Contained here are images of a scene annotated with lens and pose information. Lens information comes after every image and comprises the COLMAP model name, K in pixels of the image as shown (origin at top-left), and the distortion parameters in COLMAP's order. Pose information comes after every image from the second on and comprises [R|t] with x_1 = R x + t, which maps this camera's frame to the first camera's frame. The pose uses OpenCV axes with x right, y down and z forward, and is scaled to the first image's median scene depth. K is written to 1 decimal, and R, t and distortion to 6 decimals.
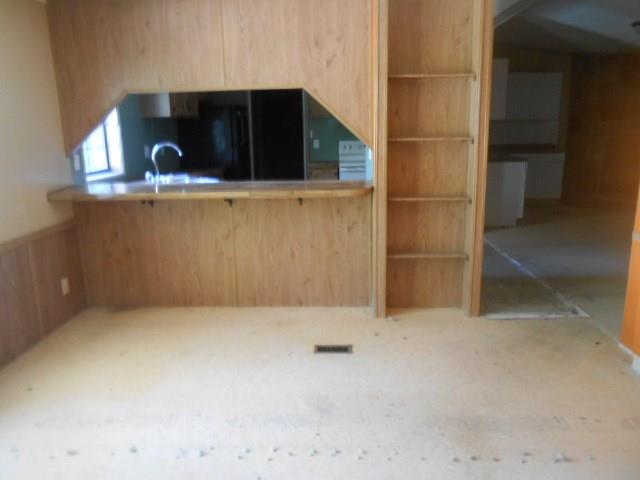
lens RADIAL K [[506.4, 0, 324.1], [0, 506.4, 243.0], [0, 0, 1]] dist [0.001037, 0.022428]
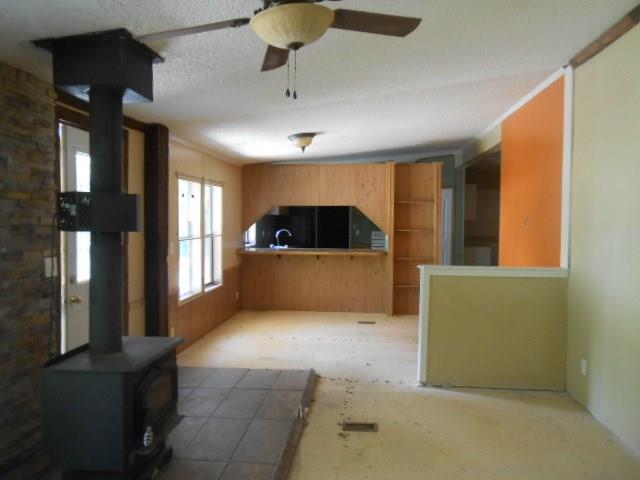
lens RADIAL K [[506.4, 0, 317.7], [0, 506.4, 241.3], [0, 0, 1]] dist [0.001037, 0.022428]
pose [[0.996645, 0.028532, -0.076708, -0.029852], [-0.041843, 0.983148, -0.177959, 0.222495], [0.070338, 0.180572, 0.981043, -1.051655]]
